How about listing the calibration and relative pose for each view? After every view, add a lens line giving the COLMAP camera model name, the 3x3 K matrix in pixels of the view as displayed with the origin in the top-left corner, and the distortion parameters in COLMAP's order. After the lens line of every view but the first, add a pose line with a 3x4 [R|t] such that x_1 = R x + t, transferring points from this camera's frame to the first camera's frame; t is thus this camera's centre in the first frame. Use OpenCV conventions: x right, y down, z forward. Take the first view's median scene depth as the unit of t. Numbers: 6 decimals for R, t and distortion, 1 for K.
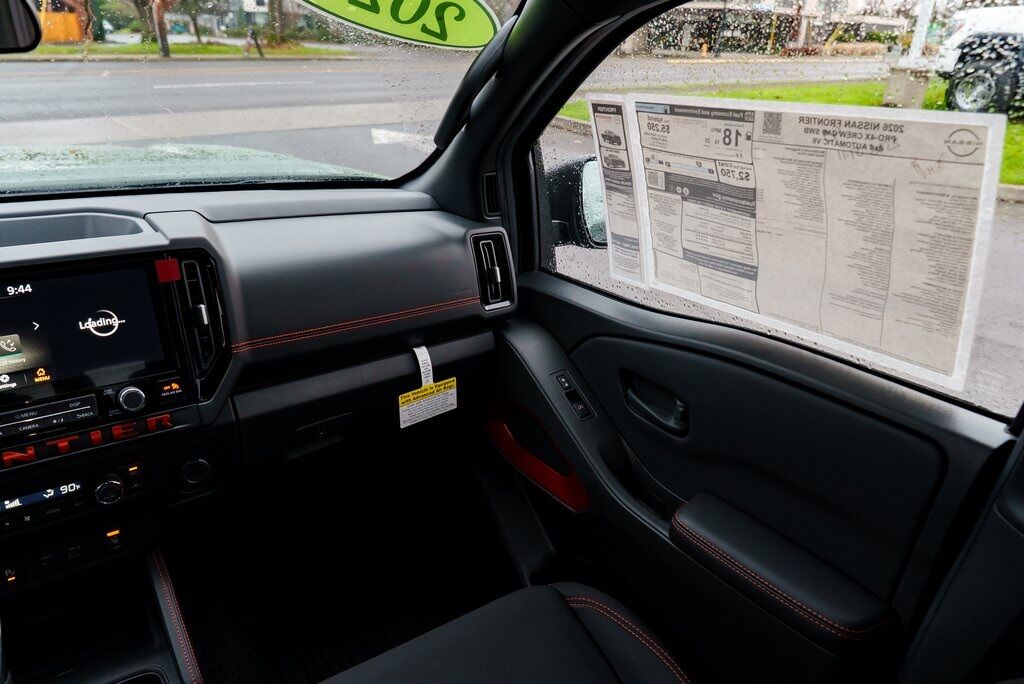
lens RADIAL K [[700.2, 0, 509.8], [0, 700.2, 346.8], [0, 0, 1]] dist [-0.024732, 0.023590]
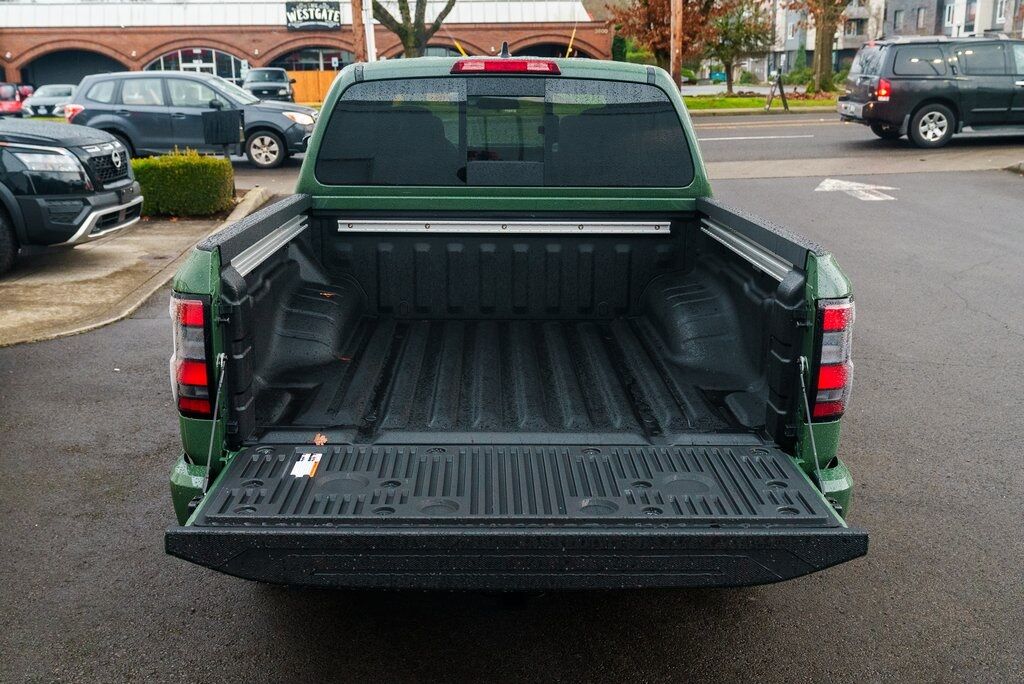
lens RADIAL K [[1053.6, 0, 506.7], [0, 1053.6, 342.9], [0, 0, 1]] dist [0.027724, 0.000000]
pose [[0.823508, 0.101447, -0.558161, 2.952380], [-0.198157, 0.973347, -0.115453, 1.759418], [0.531572, 0.205680, 0.821661, -4.103010]]
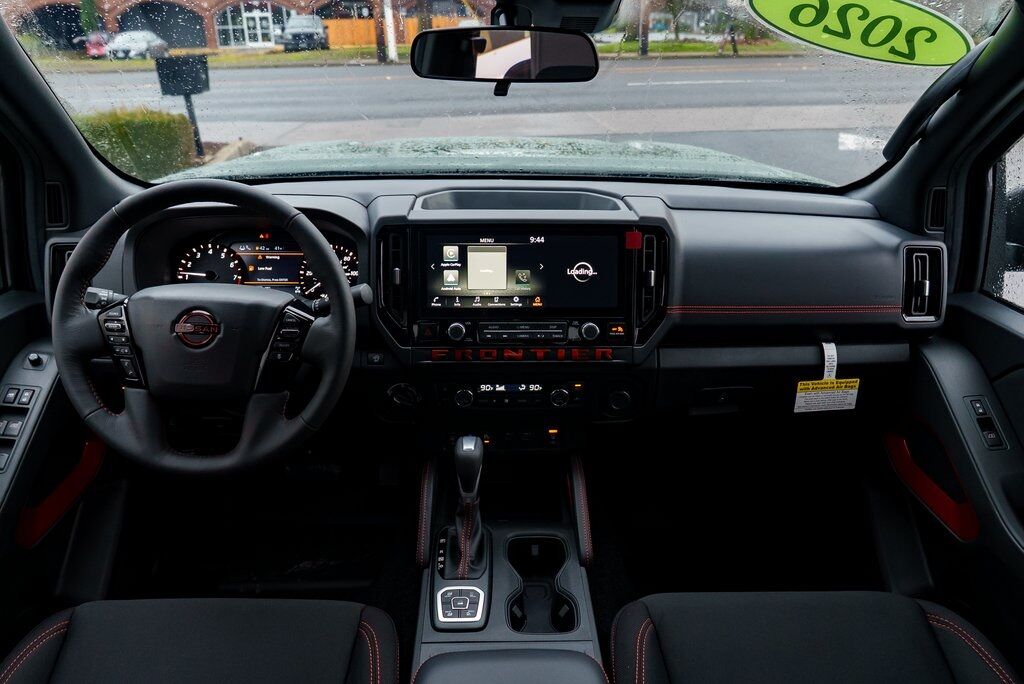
lens RADIAL K [[745.8, 0, 509.1], [0, 745.8, 349.2], [0, 0, 1]] dist [-0.022868, 0.012921]
pose [[0.828814, 0.191053, -0.525896, 0.074698], [-0.198474, 0.979166, 0.042927, 0.066902], [0.523140, 0.068798, 0.849465, -0.250650]]
